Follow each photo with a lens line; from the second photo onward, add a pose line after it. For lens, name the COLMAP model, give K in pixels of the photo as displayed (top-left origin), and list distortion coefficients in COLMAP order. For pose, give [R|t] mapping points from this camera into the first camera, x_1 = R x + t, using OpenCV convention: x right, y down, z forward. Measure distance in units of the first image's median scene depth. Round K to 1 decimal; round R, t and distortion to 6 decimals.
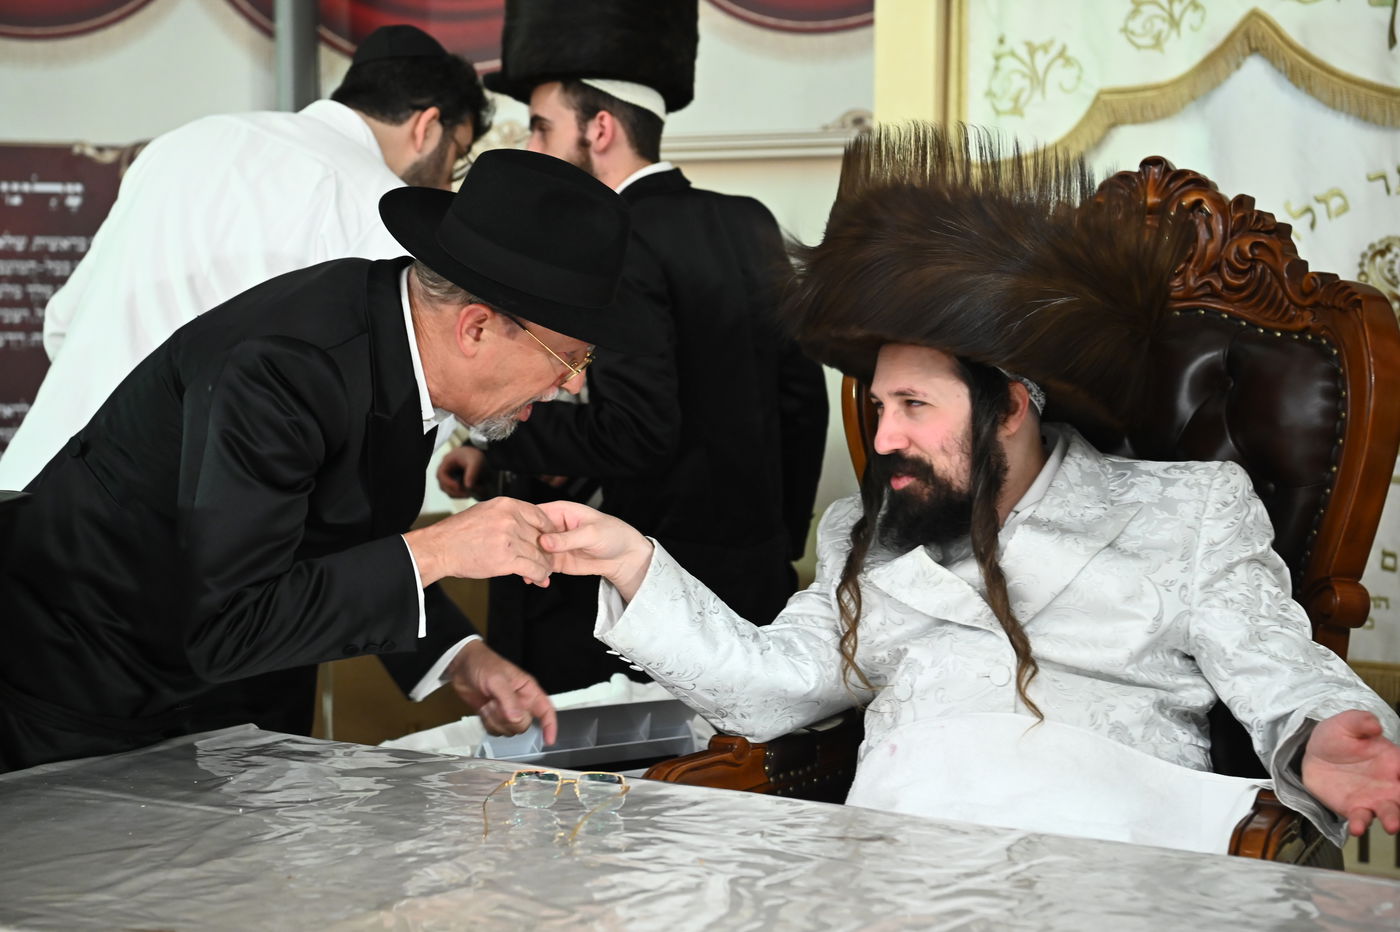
lens RADIAL K [[2253.4, 0, 696.1], [0, 2253.4, 472.2], [0, 0, 1]] dist [0.234703, 0.000000]
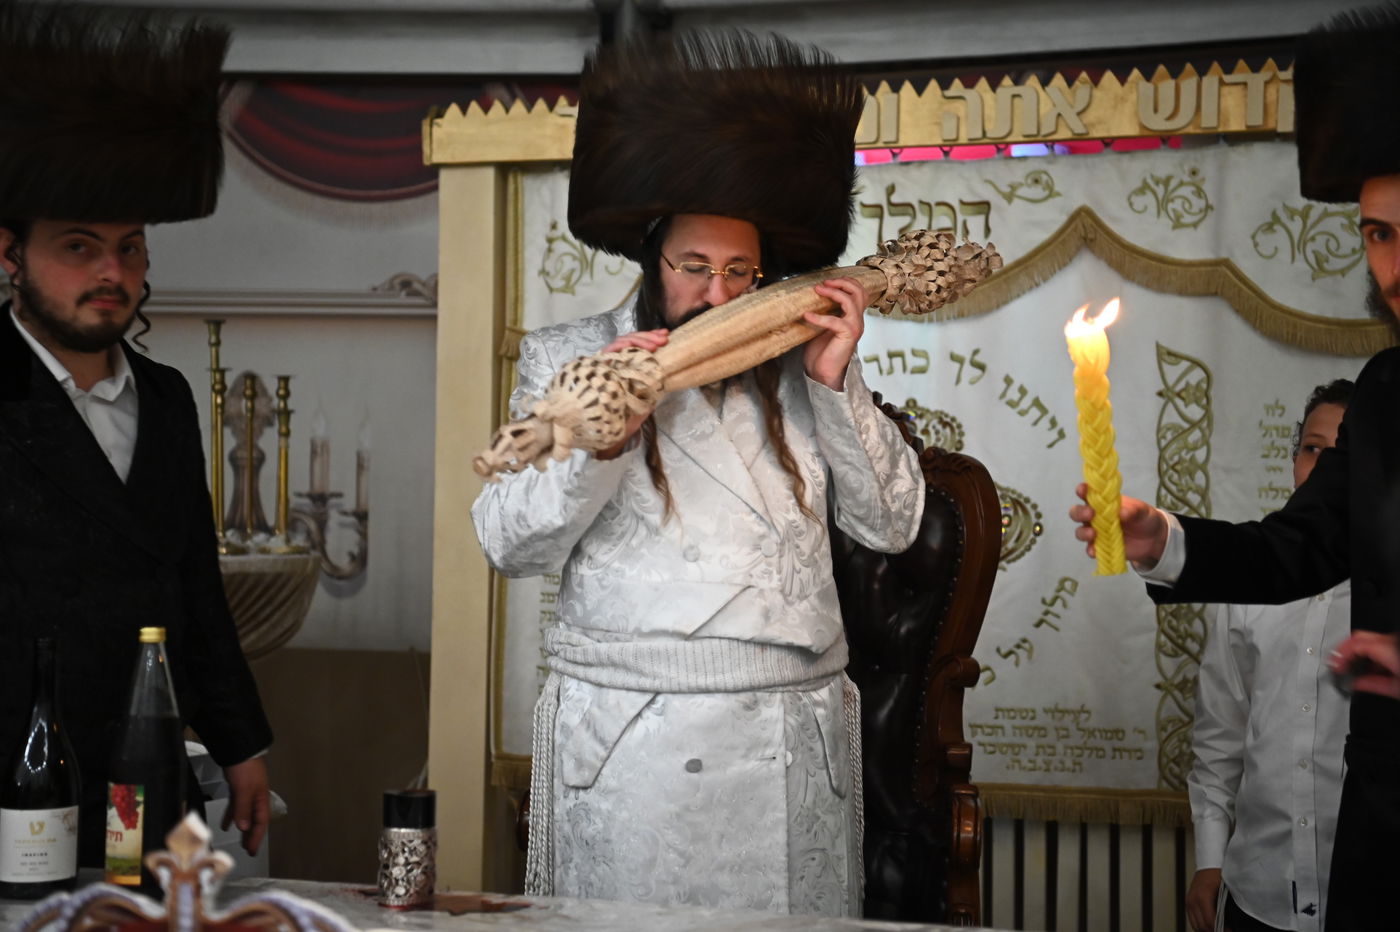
lens RADIAL K [[2311.9, 0, 697.7], [0, 2311.9, 463.8], [0, 0, 1]] dist [0.233015, 0.000000]
pose [[0.973844, 0.010702, 0.226963, -0.058876], [0.004173, 0.997879, -0.064957, 0.001517], [-0.227177, 0.064205, 0.971735, -0.123902]]
